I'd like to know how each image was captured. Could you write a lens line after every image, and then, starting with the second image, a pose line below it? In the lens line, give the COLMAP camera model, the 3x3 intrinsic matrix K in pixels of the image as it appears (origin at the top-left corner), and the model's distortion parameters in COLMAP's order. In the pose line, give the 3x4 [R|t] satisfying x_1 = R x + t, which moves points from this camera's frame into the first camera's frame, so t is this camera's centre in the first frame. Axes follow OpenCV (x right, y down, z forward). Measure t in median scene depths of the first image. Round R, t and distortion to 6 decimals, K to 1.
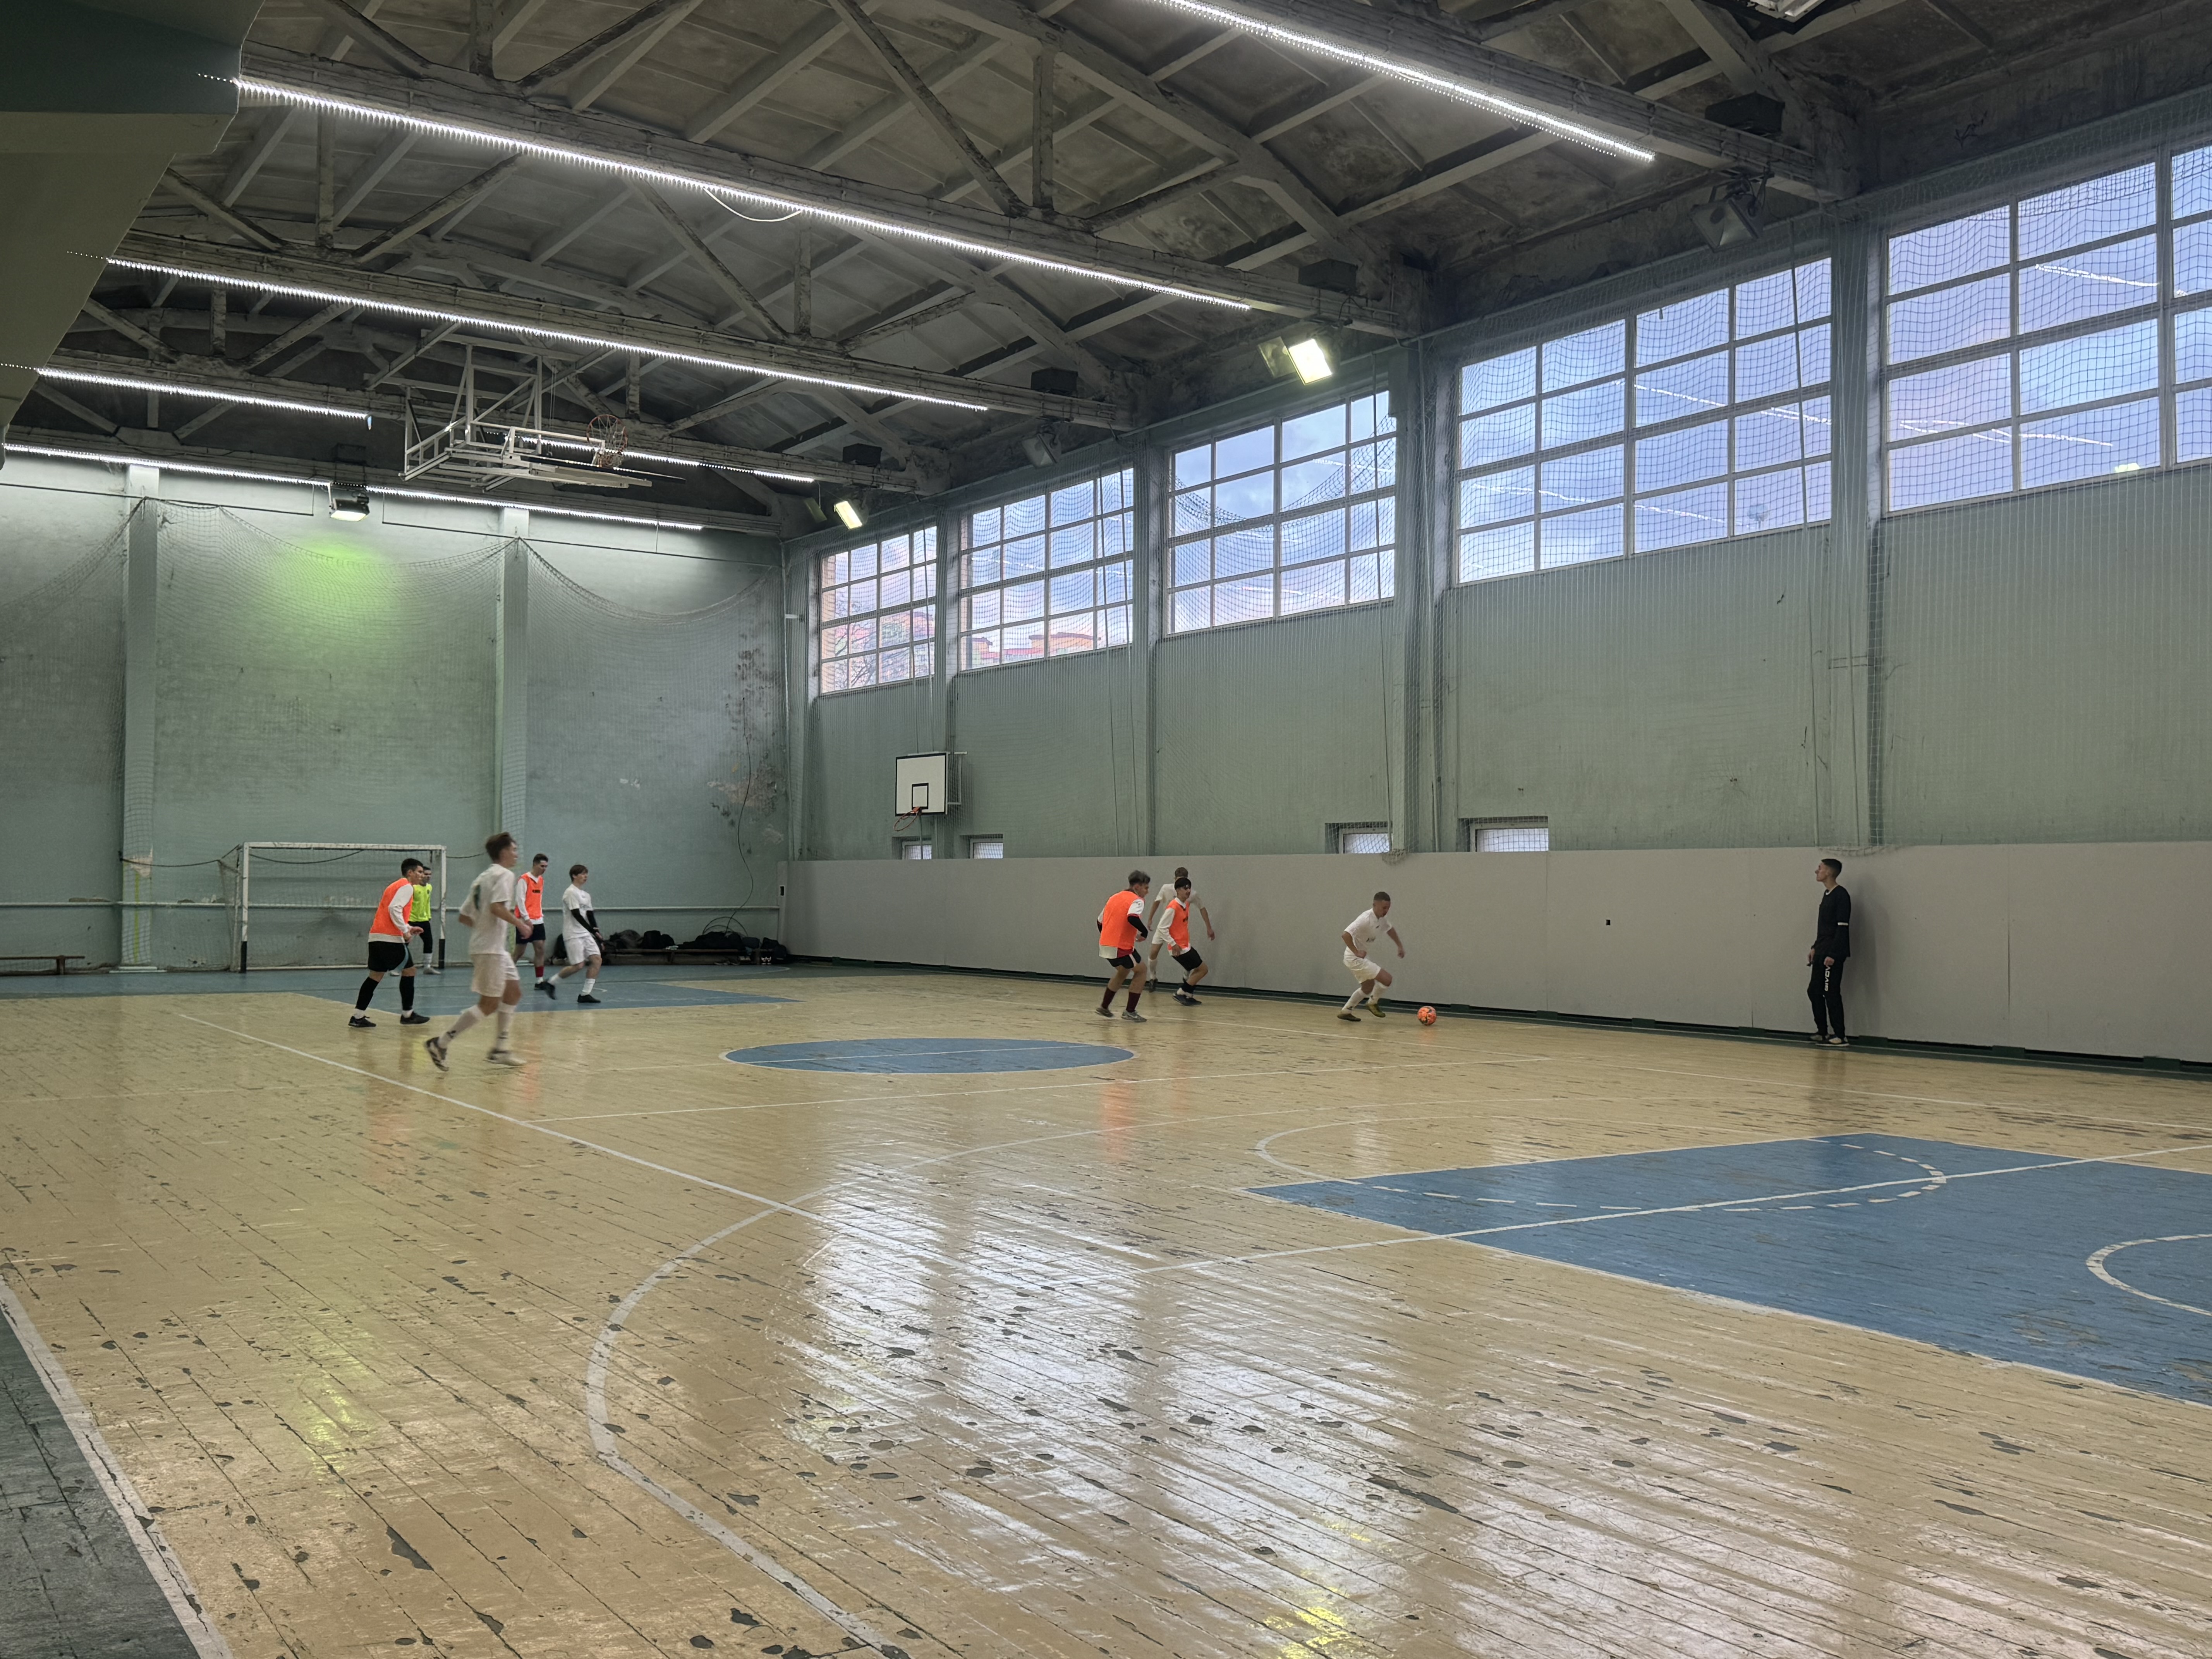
lens RADIAL K [[2009.6, 0, 1103.9], [0, 2009.6, 828.6], [0, 0, 1]] dist [0.149537, -0.267025]
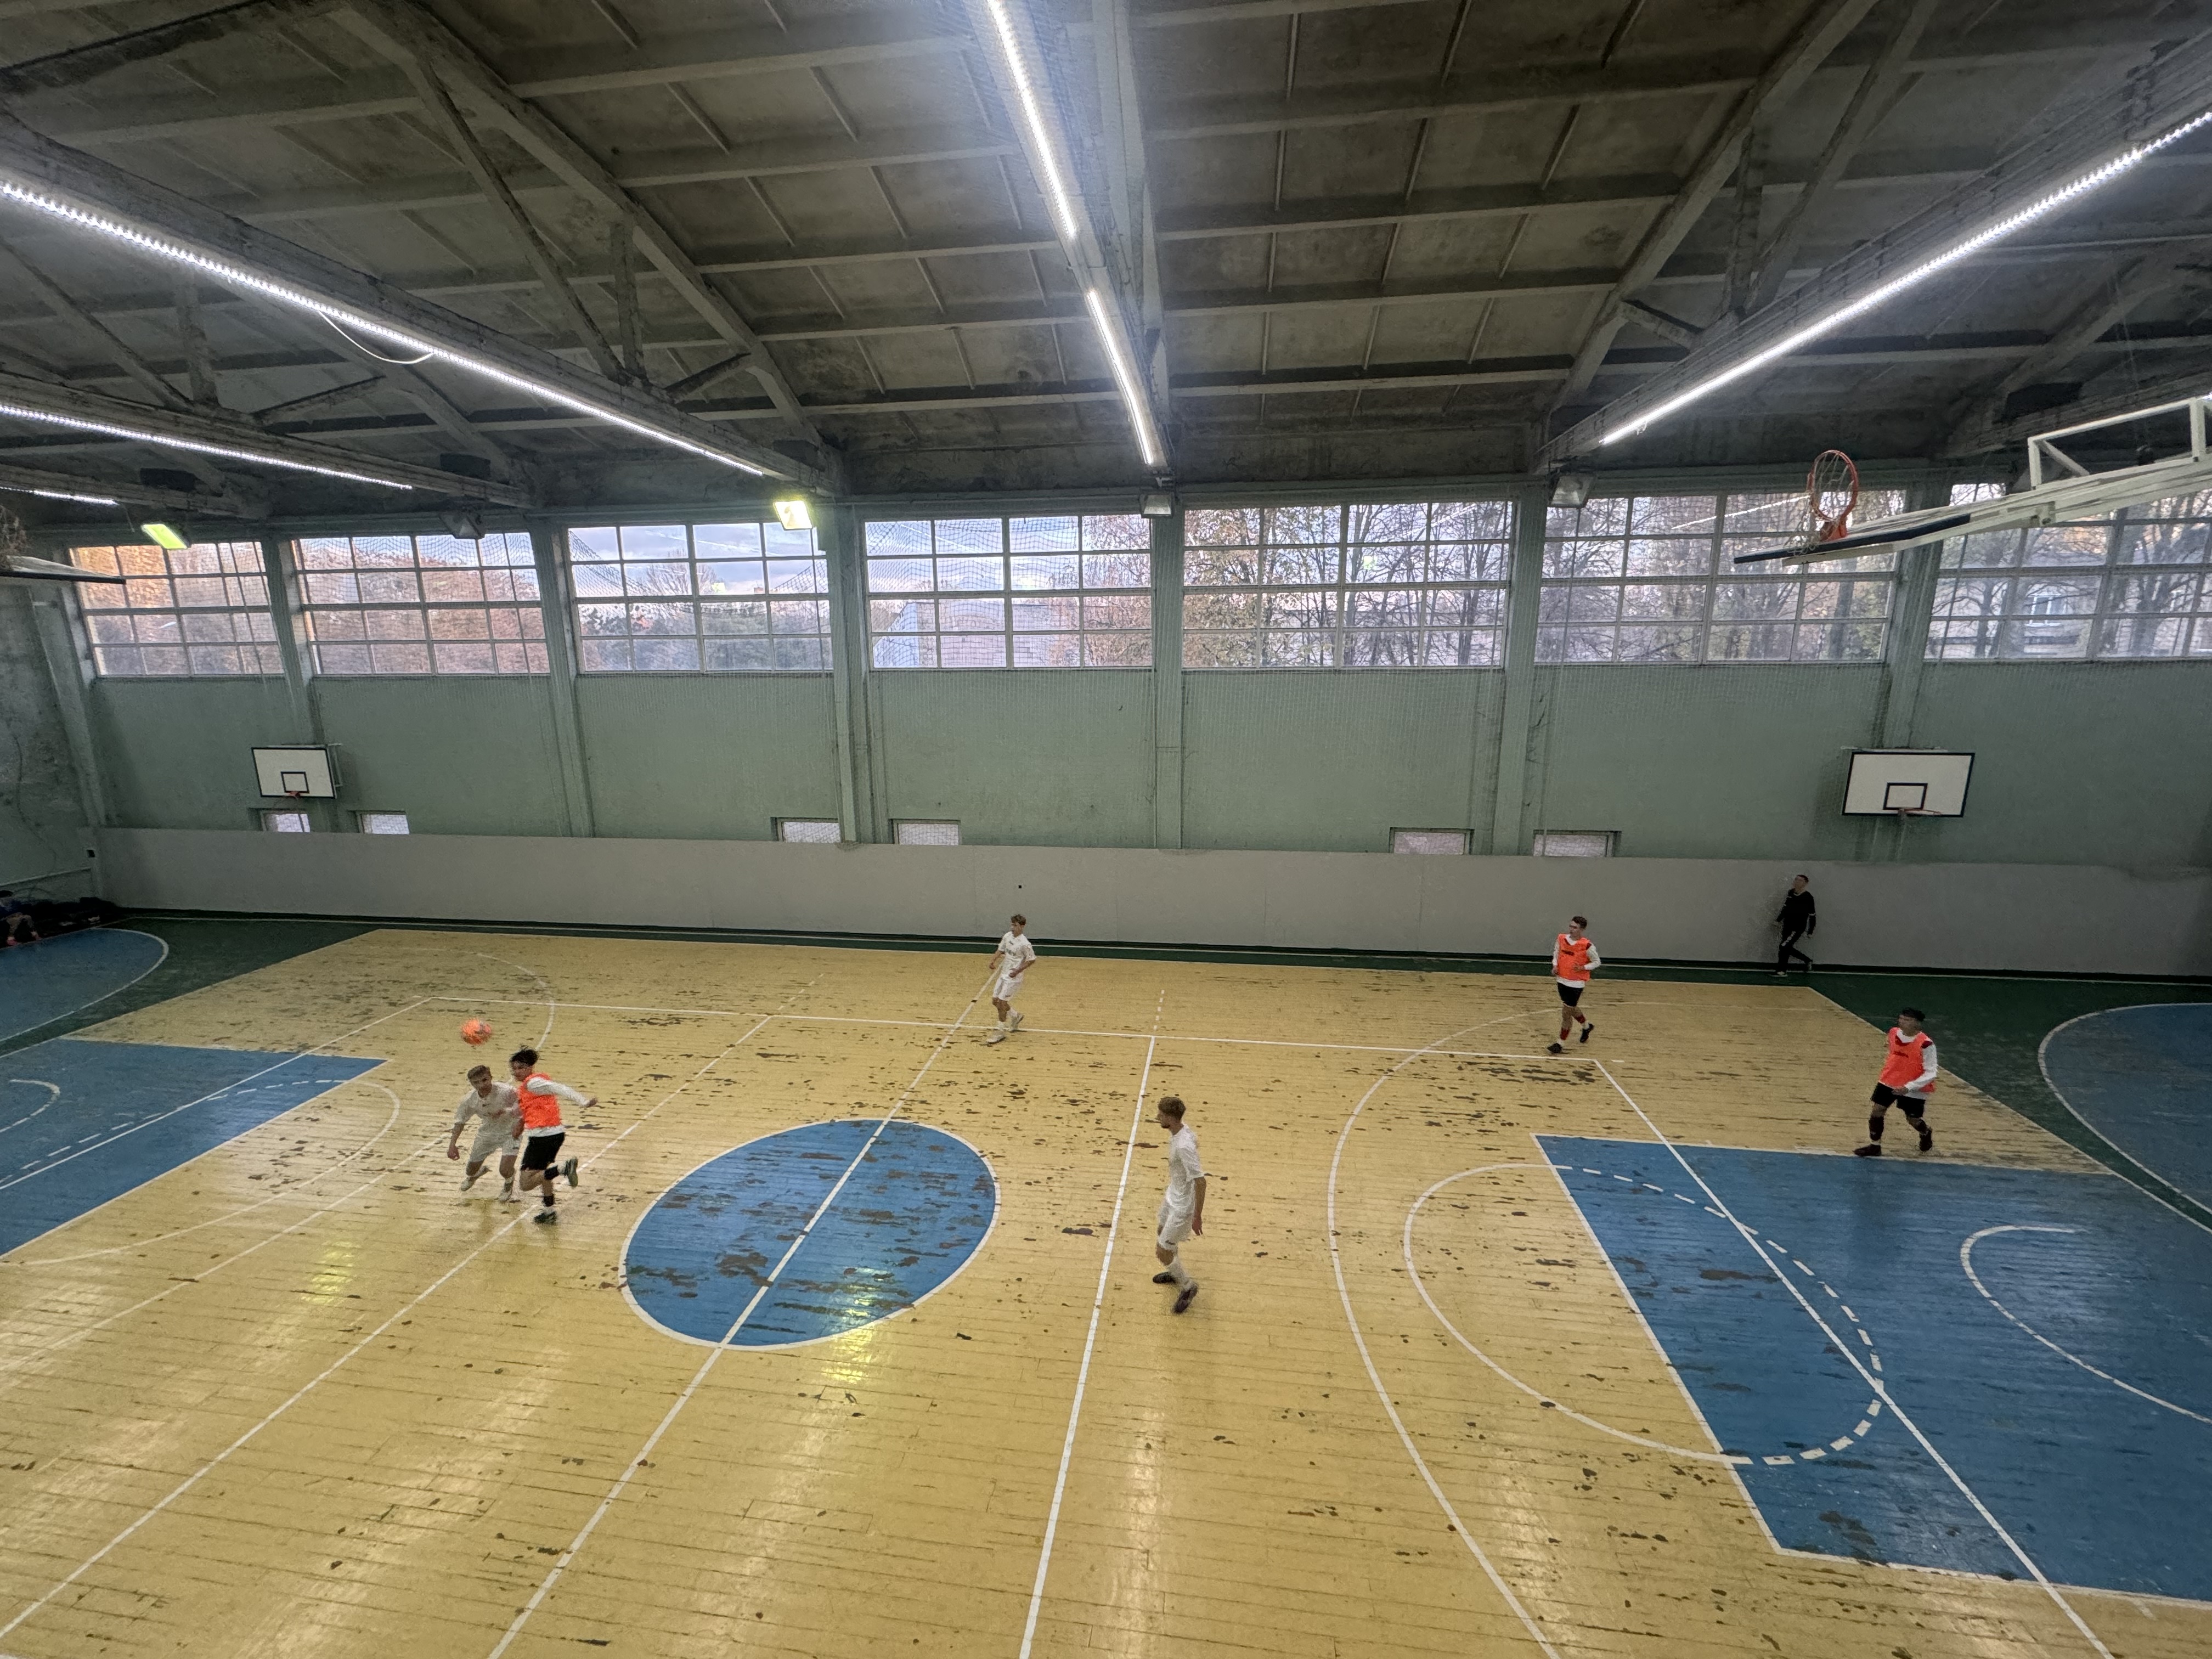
lens RADIAL K [[886.7, 0, 1108.3], [0, 886.7, 825.8], [0, 0, 1]] dist [-0.000961, 0.000184]
pose [[0.665701, -0.162026, 0.728416, -0.225936], [-0.006835, 0.974778, 0.223073, -0.160472], [-0.746187, -0.153478, 0.647803, 0.418443]]
